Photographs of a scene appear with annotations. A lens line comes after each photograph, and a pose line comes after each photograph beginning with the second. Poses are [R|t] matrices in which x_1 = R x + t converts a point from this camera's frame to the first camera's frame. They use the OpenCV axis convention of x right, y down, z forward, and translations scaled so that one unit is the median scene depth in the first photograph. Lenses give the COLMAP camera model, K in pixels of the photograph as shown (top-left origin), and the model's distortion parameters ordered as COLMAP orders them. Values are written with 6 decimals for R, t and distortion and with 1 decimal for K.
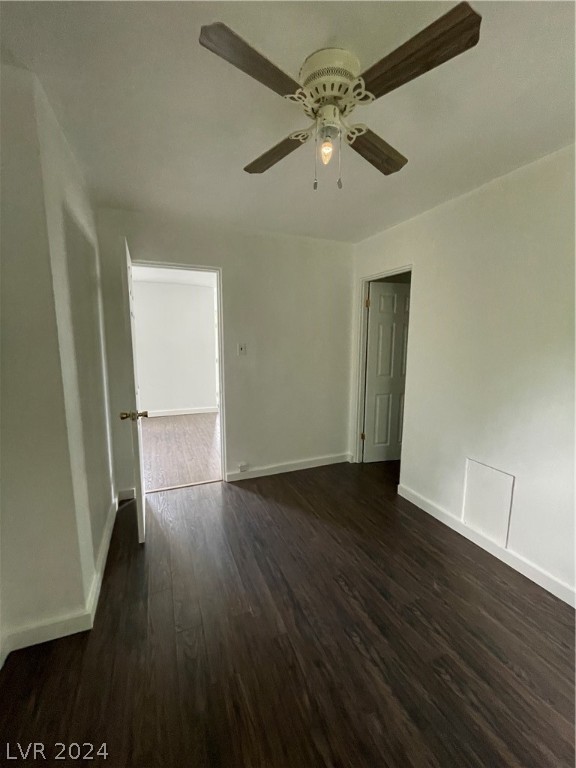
lens RADIAL K [[310.4, 0, 287.9], [0, 310.4, 384.3], [0, 0, 1]] dist [-0.015941, 0.001968]
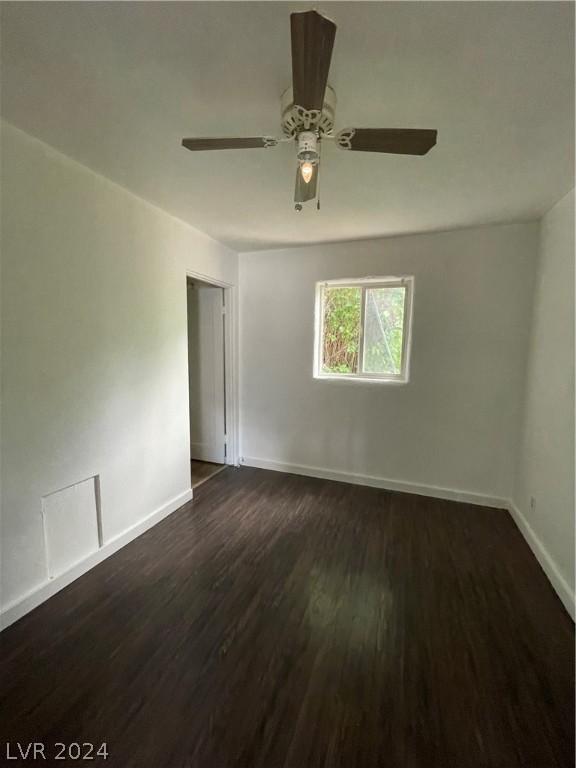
lens RADIAL K [[310.4, 0, 288.5], [0, 310.4, 383.5], [0, 0, 1]] dist [-0.015941, 0.001968]
pose [[-0.730692, -0.091253, 0.676581, -0.497680], [0.076994, 0.973690, 0.214477, -0.212475], [-0.678352, 0.208810, -0.704441, 1.535974]]
